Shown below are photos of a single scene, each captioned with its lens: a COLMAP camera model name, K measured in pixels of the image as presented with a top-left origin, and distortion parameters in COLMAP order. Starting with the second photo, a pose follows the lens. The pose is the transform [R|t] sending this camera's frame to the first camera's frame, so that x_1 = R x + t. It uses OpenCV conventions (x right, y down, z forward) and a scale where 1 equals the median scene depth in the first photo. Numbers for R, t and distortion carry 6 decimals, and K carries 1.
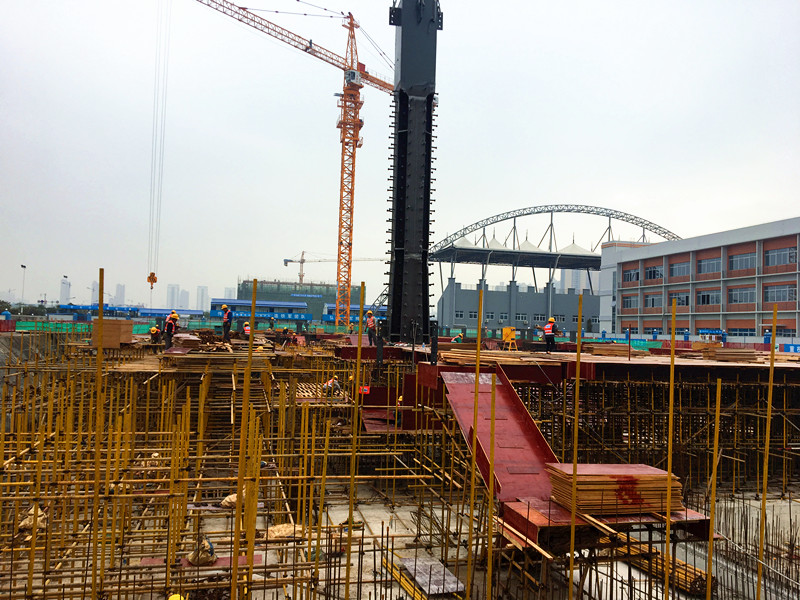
lens RADIAL K [[668.6, 0, 399.2], [0, 668.6, 296.5], [0, 0, 1]] dist [0.049351, -0.030592]
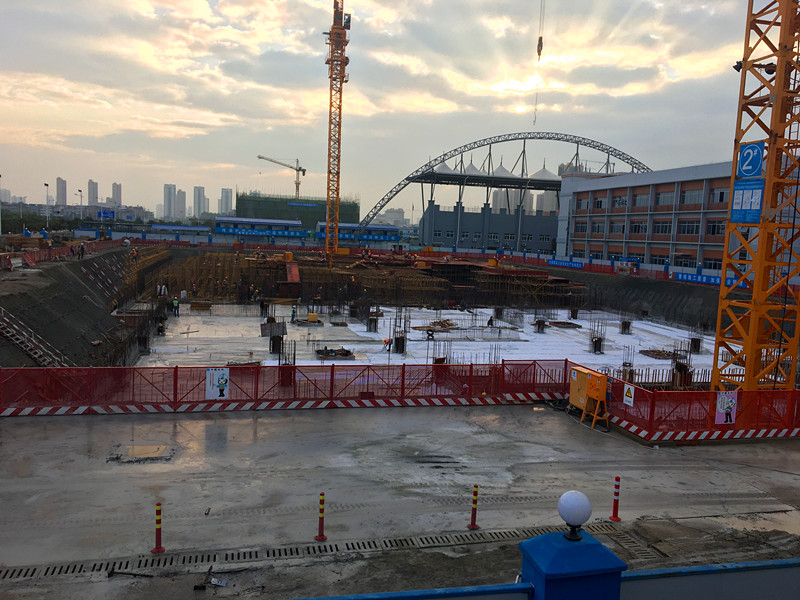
lens RADIAL K [[668.6, 0, 400.3], [0, 668.6, 302.9], [0, 0, 1]] dist [0.049351, -0.030592]
pose [[0.999960, 0.008052, 0.003988, 0.023760], [-0.008572, 0.987894, 0.154893, -0.031230], [-0.002692, -0.154921, 0.987923, -0.122707]]
